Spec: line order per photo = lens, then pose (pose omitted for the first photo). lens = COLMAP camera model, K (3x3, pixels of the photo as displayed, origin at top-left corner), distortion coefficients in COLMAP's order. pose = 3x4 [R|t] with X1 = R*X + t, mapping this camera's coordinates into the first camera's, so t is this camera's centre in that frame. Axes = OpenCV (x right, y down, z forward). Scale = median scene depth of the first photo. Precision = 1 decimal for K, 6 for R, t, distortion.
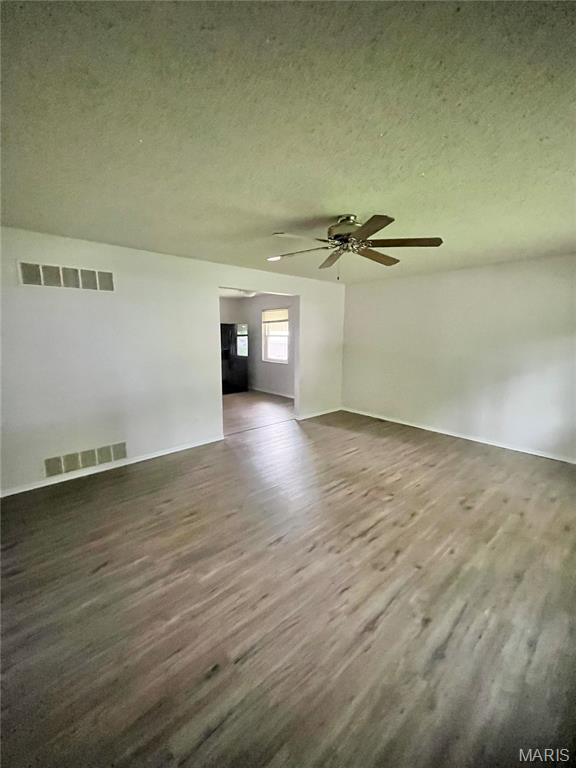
lens RADIAL K [[308.7, 0, 287.6], [0, 308.7, 380.2], [0, 0, 1]] dist [-0.000090, 0.000312]
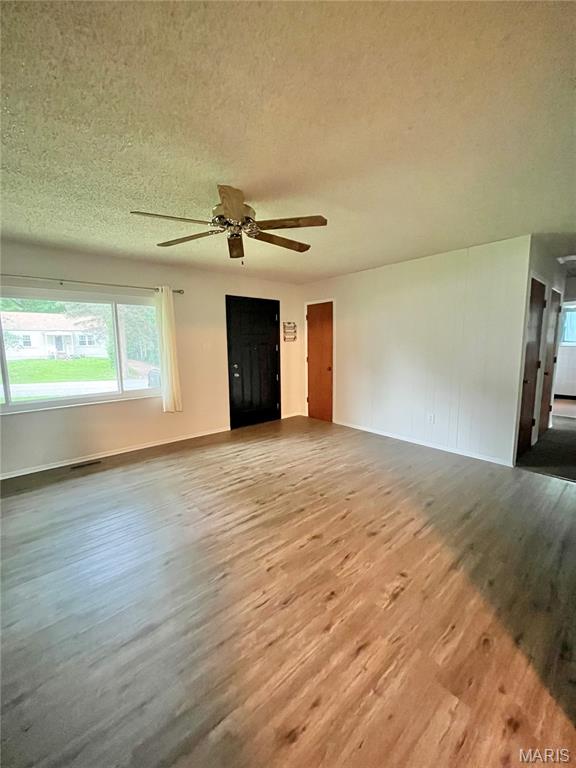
lens RADIAL K [[308.7, 0, 287.6], [0, 308.7, 380.2], [0, 0, 1]] dist [-0.000090, 0.000312]
pose [[-0.999843, 0.010830, 0.014024, 0.025273], [0.014274, 0.961254, 0.275296, -0.269935], [-0.010500, 0.275453, -0.961257, 2.107236]]
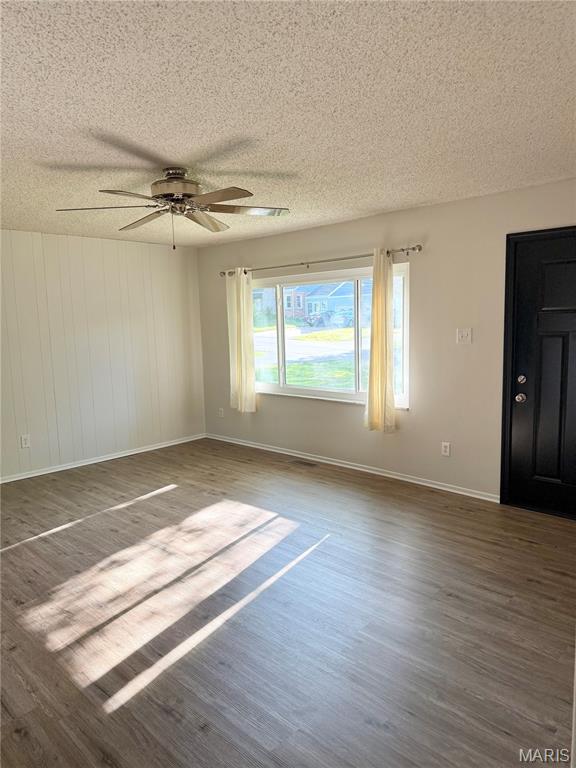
lens RADIAL K [[542.2, 0, 288.0], [0, 542.2, 384.0], [0, 0, 1]] dist [0.084252, -0.105680]
pose [[-0.076605, -0.116297, 0.990256, -1.293474], [0.177552, 0.975709, 0.128324, -0.139928], [-0.981125, 0.185652, -0.054096, 0.931923]]
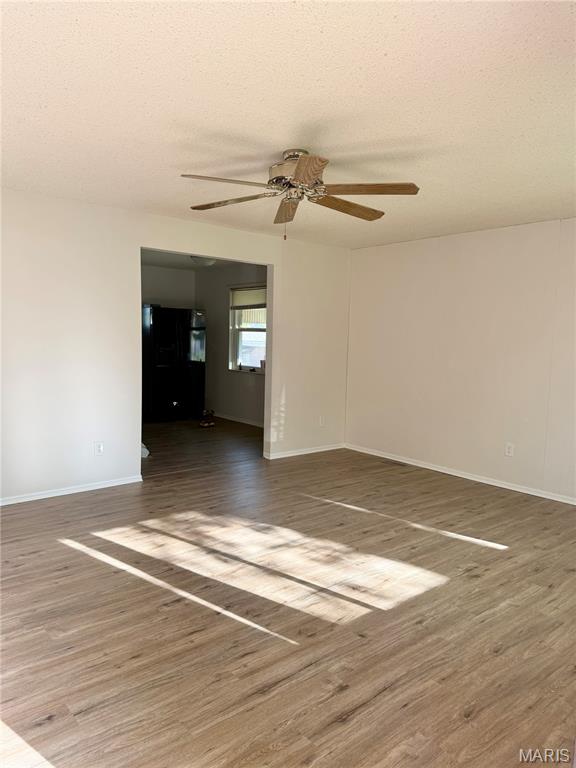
lens RADIAL K [[542.2, 0, 288.0], [0, 542.2, 384.0], [0, 0, 1]] dist [0.084252, -0.105680]
pose [[0.999214, 0.025215, -0.030596, 0.234379], [-0.027010, 0.997847, -0.059757, 0.091193], [0.029023, 0.060537, 0.997744, -0.255702]]
